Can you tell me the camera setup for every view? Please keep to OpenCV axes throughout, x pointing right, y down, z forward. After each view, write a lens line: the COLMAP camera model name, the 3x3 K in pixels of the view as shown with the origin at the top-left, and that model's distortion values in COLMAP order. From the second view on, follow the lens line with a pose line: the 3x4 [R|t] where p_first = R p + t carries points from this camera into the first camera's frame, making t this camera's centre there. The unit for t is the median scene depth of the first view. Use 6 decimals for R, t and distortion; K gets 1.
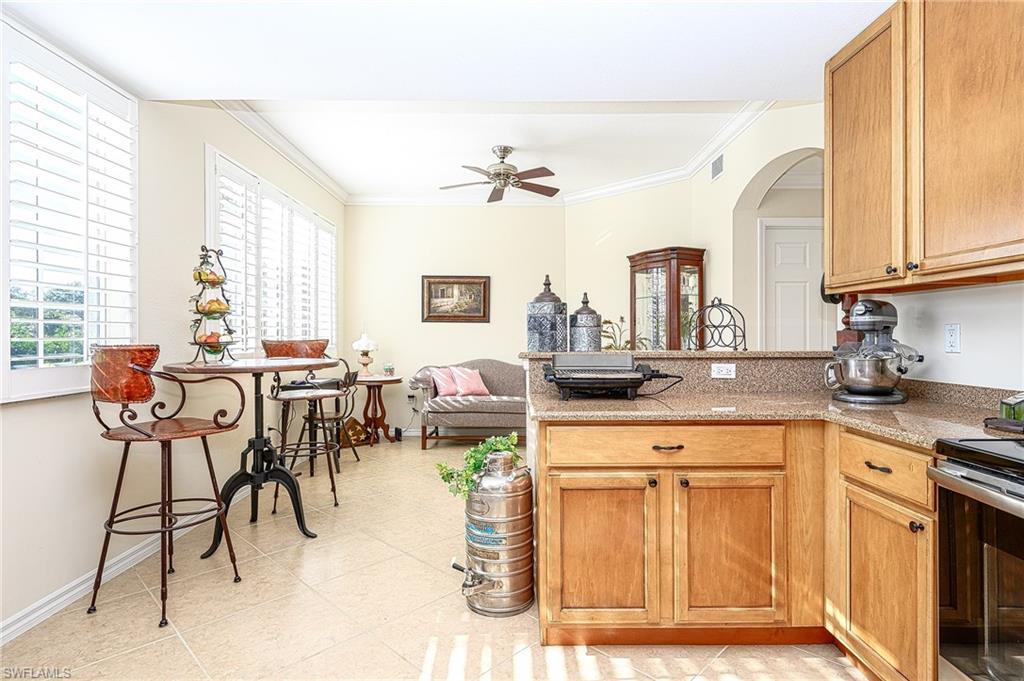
lens RADIAL K [[534.7, 0, 514.0], [0, 534.7, 336.5], [0, 0, 1]] dist [0.000296, -0.000399]
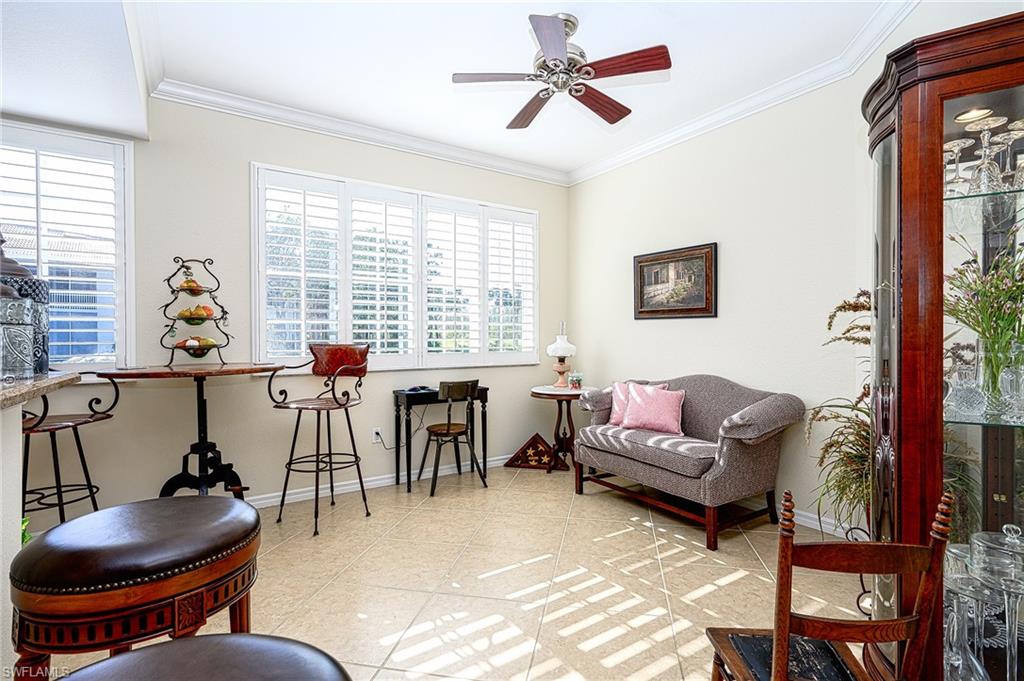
lens RADIAL K [[494.6, 0, 514.0], [0, 494.6, 339.2], [0, 0, 1]] dist [-0.000569, -0.000115]
pose [[0.553494, 0.002020, -0.832851, 0.497765], [0.002132, 0.999990, 0.003842, -0.004738], [0.832850, -0.003902, 0.553485, 0.793299]]
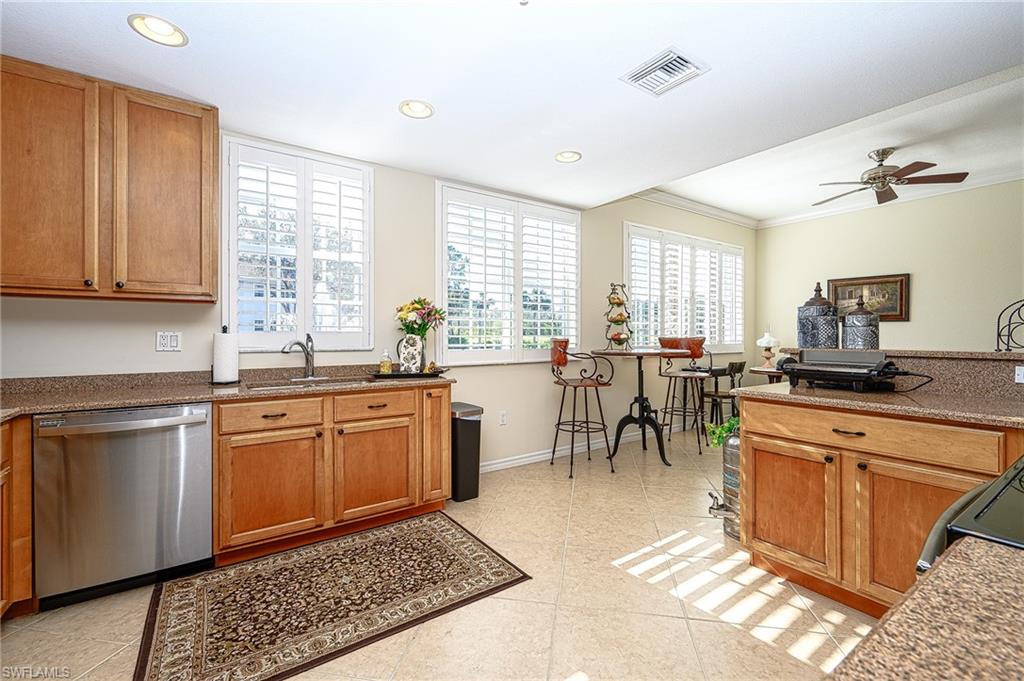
lens RADIAL K [[431.4, 0, 514.0], [0, 431.4, 335.9], [0, 0, 1]] dist [0.000825, -0.000027]
pose [[0.564835, 0.003206, -0.825197, 0.321086], [-0.002021, 0.999995, 0.002502, 0.000184], [0.825201, 0.000255, 0.564839, -0.055249]]
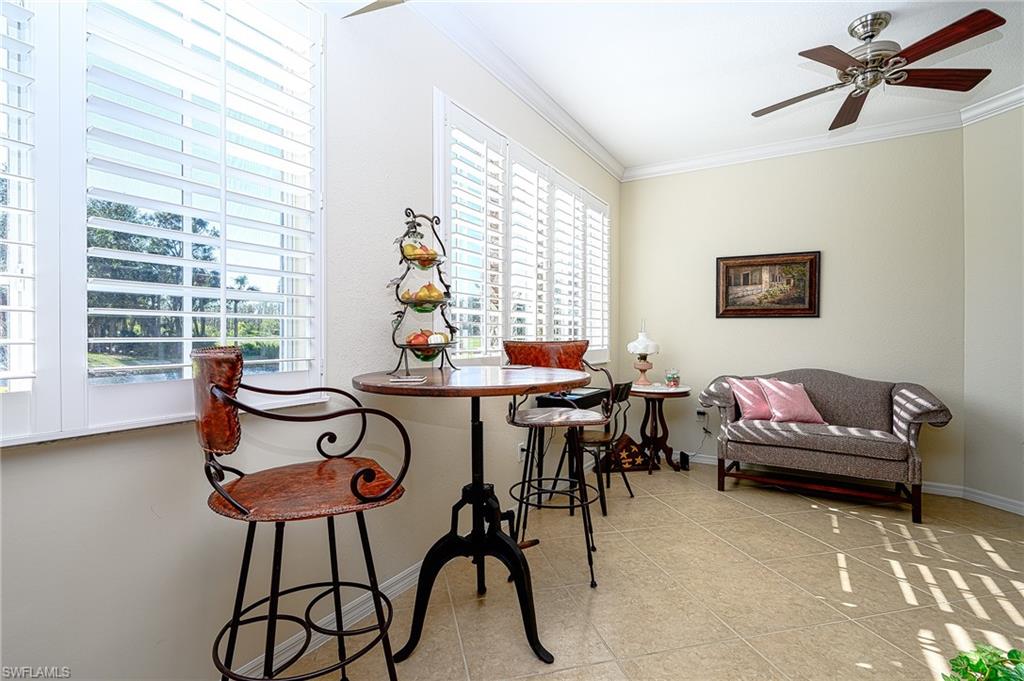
lens RADIAL K [[488.9, 0, 516.9], [0, 488.9, 335.9], [0, 0, 1]] dist [-0.000126, -0.000079]
pose [[0.859397, 0.003543, -0.511296, -0.096108], [-0.003616, 0.999993, 0.000851, -0.000994], [0.511296, 0.001118, 0.859404, 0.401987]]
